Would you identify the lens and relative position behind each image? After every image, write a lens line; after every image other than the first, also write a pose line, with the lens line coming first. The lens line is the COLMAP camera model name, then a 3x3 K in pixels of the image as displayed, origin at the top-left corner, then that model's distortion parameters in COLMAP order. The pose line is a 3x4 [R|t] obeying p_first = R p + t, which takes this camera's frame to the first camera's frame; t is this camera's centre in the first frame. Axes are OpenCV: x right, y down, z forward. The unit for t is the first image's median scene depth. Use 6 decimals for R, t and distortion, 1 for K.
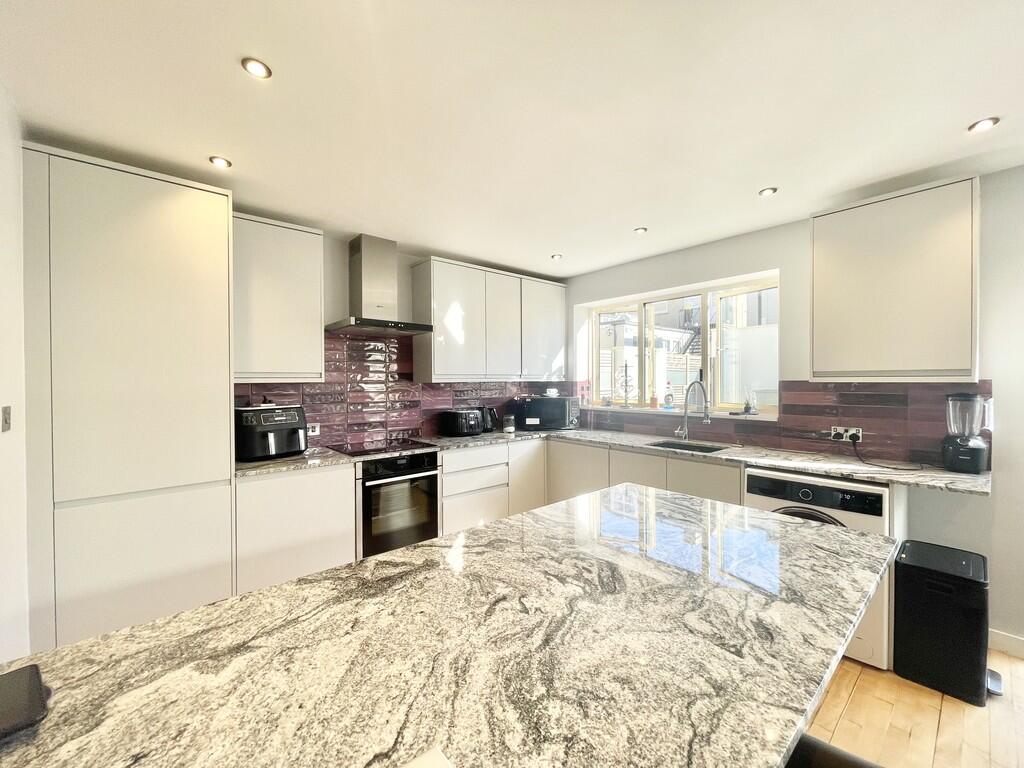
lens RADIAL K [[414.5, 0, 511.4], [0, 414.5, 382.7], [0, 0, 1]] dist [-0.000161, -0.001688]
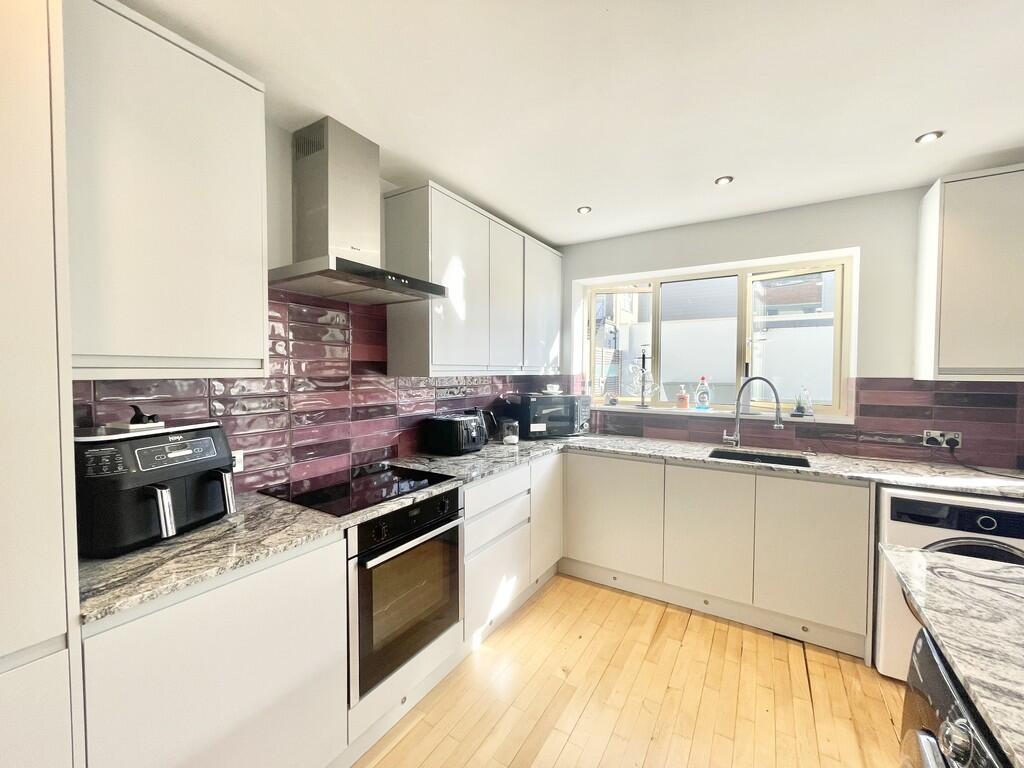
lens RADIAL K [[414.5, 0, 509.5], [0, 414.5, 381.4], [0, 0, 1]] dist [-0.000161, -0.001688]
pose [[0.955985, 0.001371, 0.293412, -0.325925], [-0.007031, 0.999809, 0.018237, -0.007882], [-0.293331, -0.019498, 0.955812, 0.422864]]
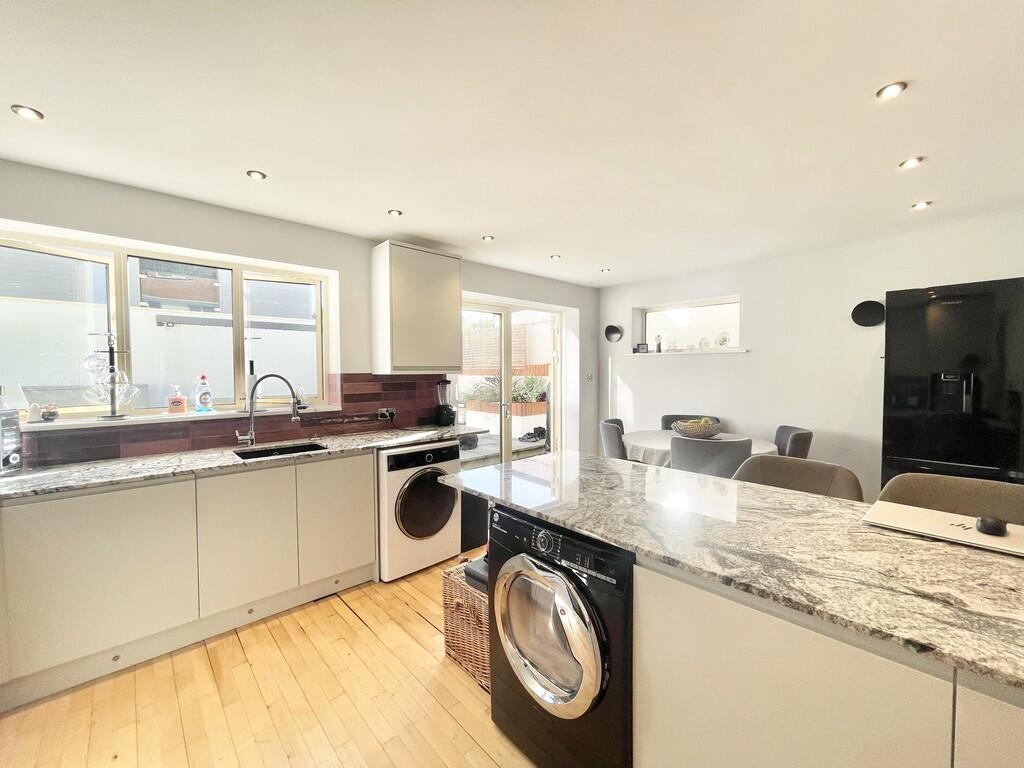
lens RADIAL K [[414.5, 0, 508.1], [0, 414.5, 381.7], [0, 0, 1]] dist [-0.000161, -0.001688]
pose [[-0.028606, -0.023948, 0.999304, -0.516758], [0.010730, 0.999648, 0.024264, -0.004898], [-0.999533, 0.011416, -0.028339, 0.638225]]
